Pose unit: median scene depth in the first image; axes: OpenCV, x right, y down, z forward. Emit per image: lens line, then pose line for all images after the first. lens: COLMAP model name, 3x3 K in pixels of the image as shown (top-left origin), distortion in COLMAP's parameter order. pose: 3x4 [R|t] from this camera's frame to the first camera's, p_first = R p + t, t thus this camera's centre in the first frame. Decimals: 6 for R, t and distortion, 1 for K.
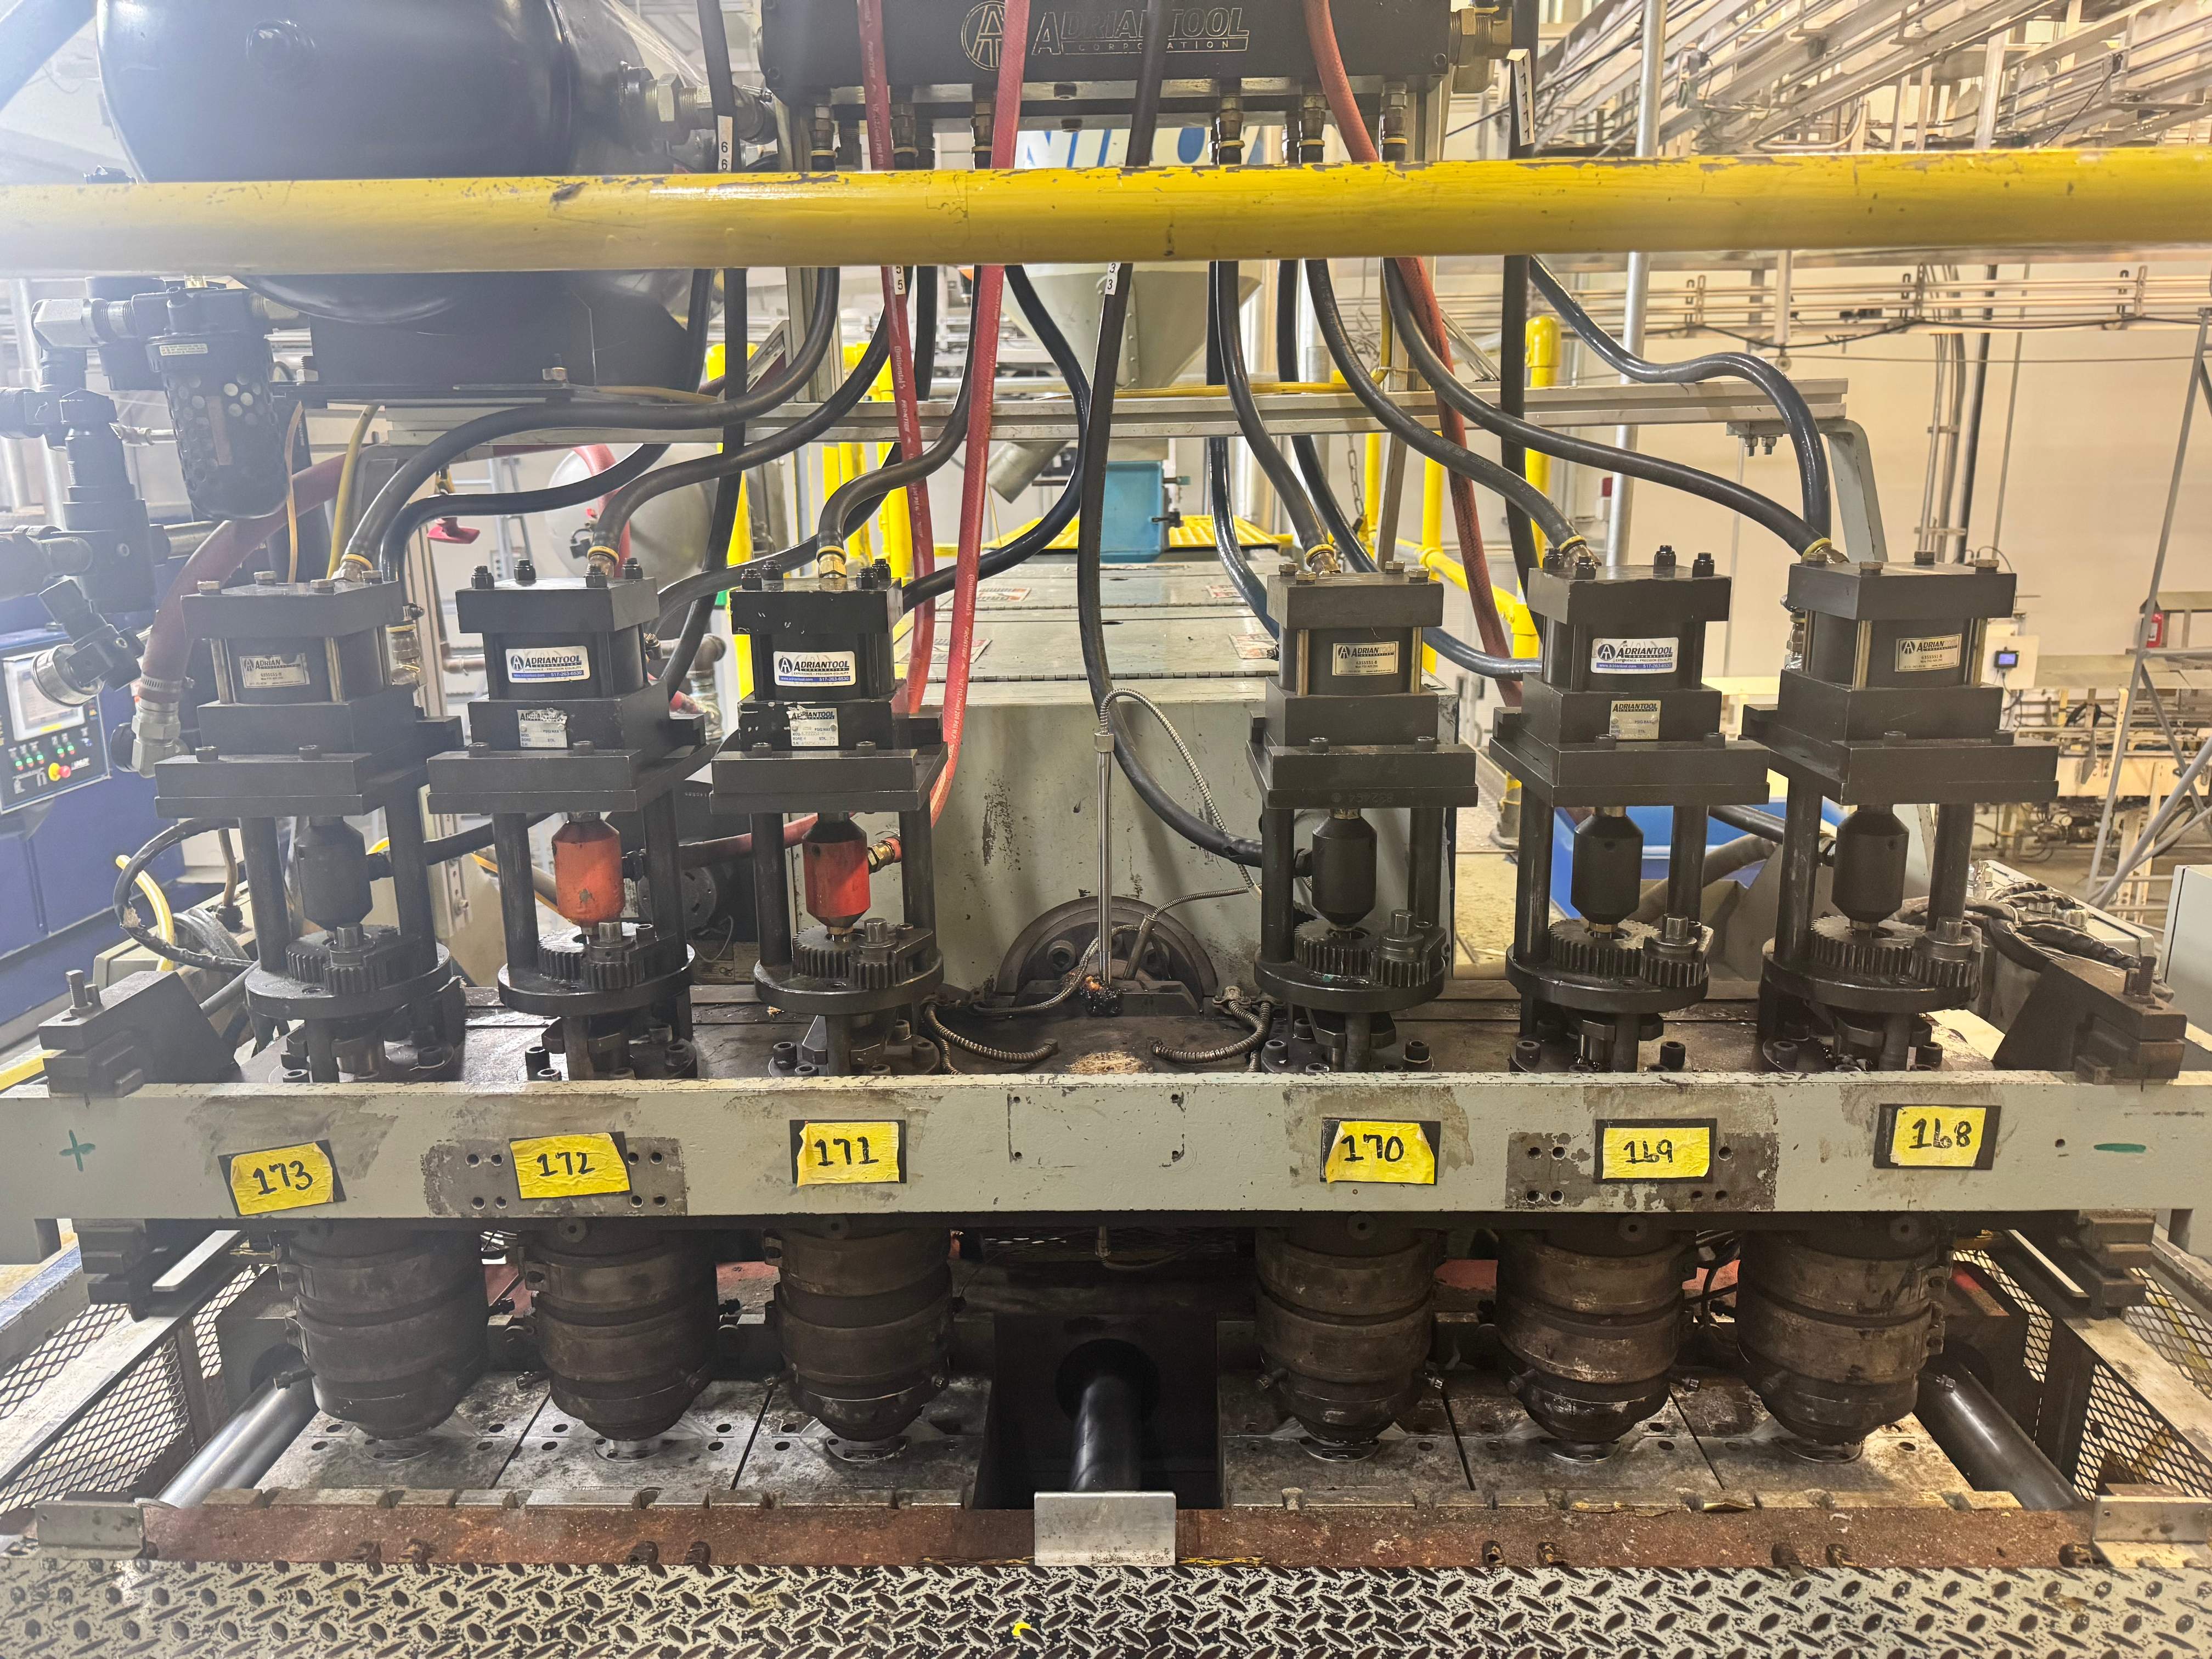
lens RADIAL K [[1573.9, 0, 1106.0], [0, 1573.9, 829.5], [0, 0, 1]] dist [0.025413, -0.033418]
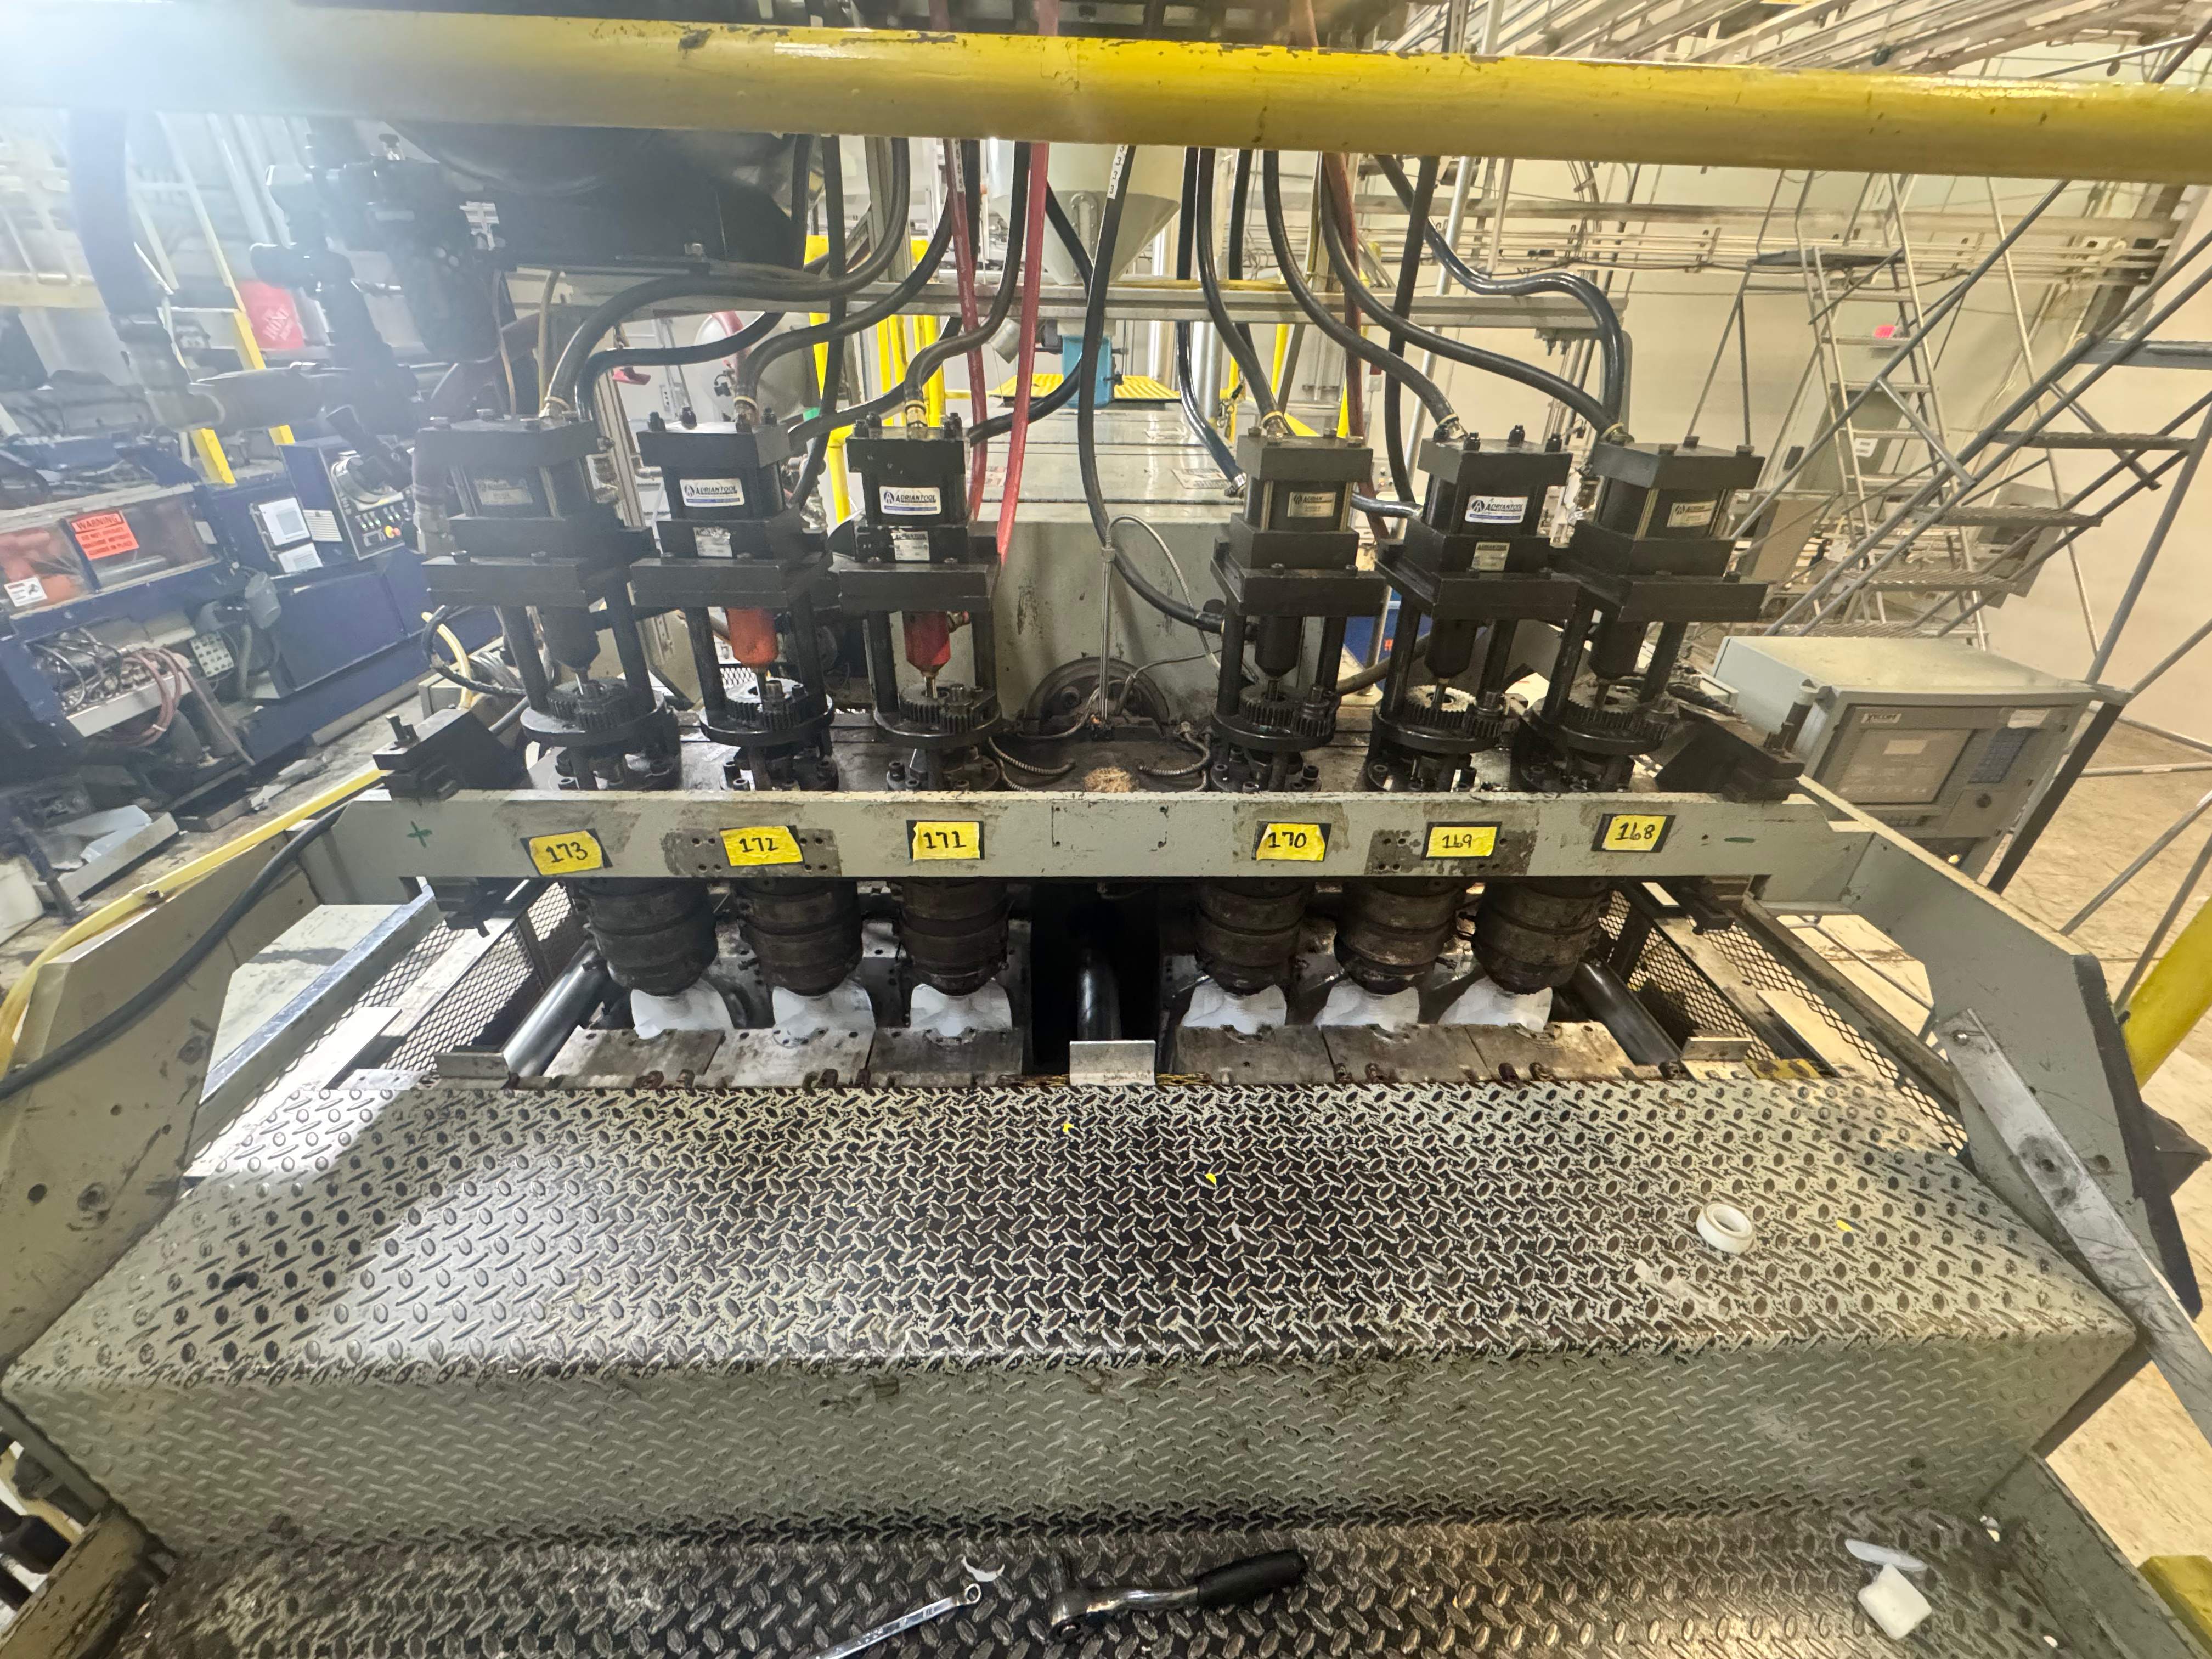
lens RADIAL K [[876.5, 0, 1106.0], [0, 876.5, 829.5], [0, 0, 1]] dist [-0.001329, -0.000385]
pose [[0.997667, 0.003504, 0.068173, -0.067469], [-0.022392, 0.960219, 0.278350, -0.043842], [-0.064486, -0.279227, 0.958057, 0.178592]]
